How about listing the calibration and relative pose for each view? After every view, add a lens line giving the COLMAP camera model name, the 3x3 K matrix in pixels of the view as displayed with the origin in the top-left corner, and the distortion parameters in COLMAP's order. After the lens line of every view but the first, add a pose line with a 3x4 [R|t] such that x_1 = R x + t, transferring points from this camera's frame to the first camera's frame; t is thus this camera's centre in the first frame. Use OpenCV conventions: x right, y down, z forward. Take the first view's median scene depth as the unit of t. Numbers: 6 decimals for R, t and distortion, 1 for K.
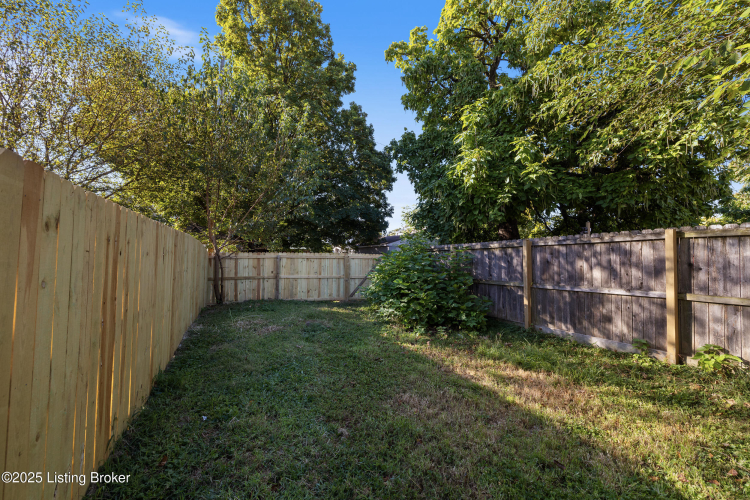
lens RADIAL K [[317.1, 0, 376.0], [0, 317.1, 247.7], [0, 0, 1]] dist [-0.000968, -0.000442]
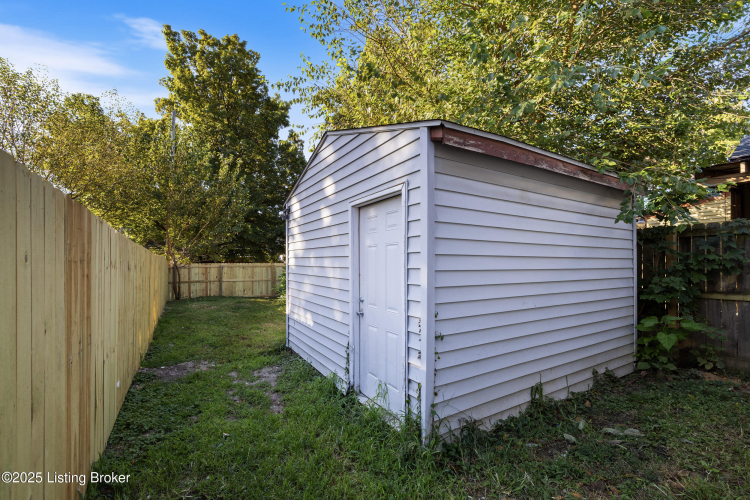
lens RADIAL K [[317.1, 0, 369.3], [0, 317.1, 262.5], [0, 0, 1]] dist [-0.000968, -0.000442]
pose [[0.993688, -0.012425, 0.111493, 0.180838], [0.010021, 0.999706, 0.022097, -0.011436], [-0.111735, -0.020840, 0.993520, -0.448087]]
